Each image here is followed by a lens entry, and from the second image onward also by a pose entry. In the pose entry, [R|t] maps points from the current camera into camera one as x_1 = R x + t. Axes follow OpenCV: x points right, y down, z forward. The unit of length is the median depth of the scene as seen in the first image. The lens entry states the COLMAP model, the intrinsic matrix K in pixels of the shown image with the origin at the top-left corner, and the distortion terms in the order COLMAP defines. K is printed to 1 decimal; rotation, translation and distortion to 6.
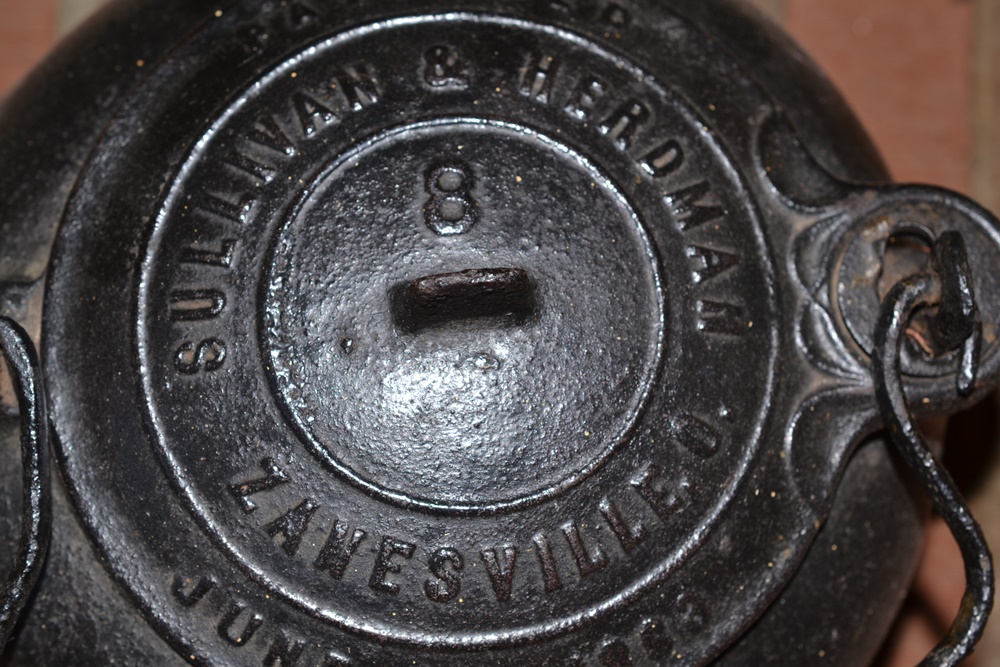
lens RADIAL K [[1843.4, 0, 500.0], [0, 1843.4, 335.8], [0, 0, 1]] dist [0.012750, 0.000000]
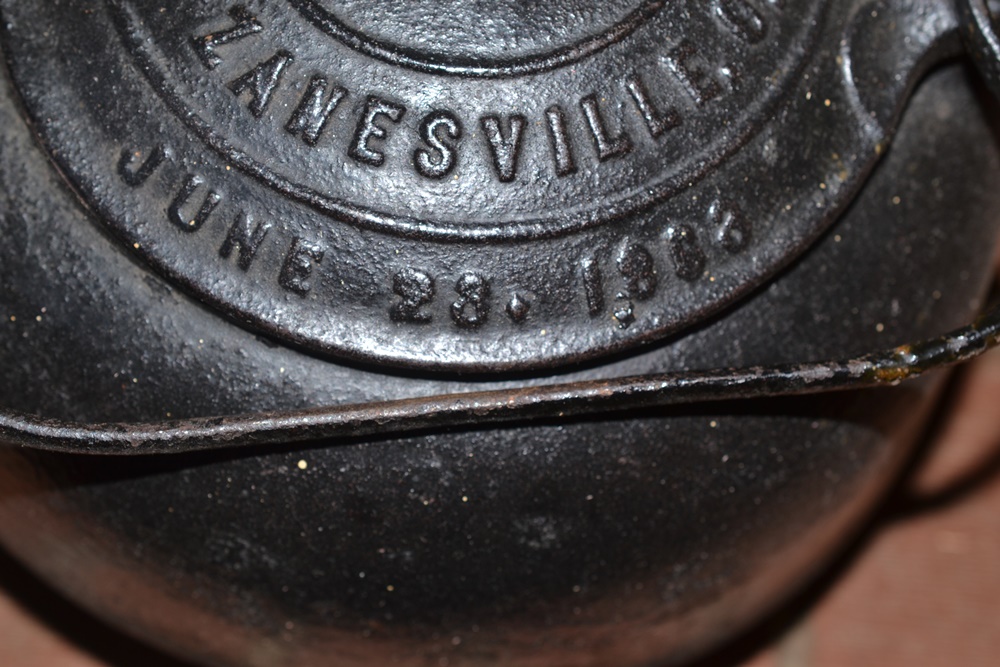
lens RADIAL K [[1843.4, 0, 500.9], [0, 1843.4, 336.2], [0, 0, 1]] dist [0.012750, 0.000000]
pose [[0.999090, 0.038284, -0.018808, 0.017284], [-0.040504, 0.989748, -0.136962, 0.317209], [0.013372, 0.137599, 0.990398, 0.167359]]
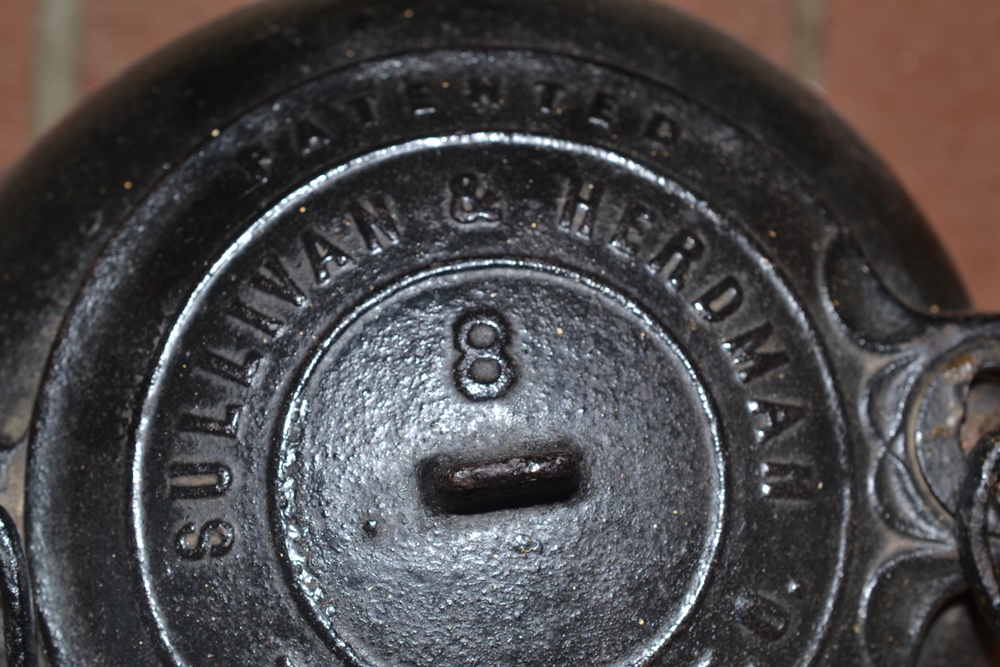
lens RADIAL K [[1843.4, 0, 498.8], [0, 1843.4, 328.0], [0, 0, 1]] dist [0.012750, 0.000000]
pose [[0.999870, -0.014283, 0.007468, -0.025429], [0.013887, 0.998621, 0.050621, -0.130109], [-0.008181, -0.050511, 0.998690, 0.113964]]
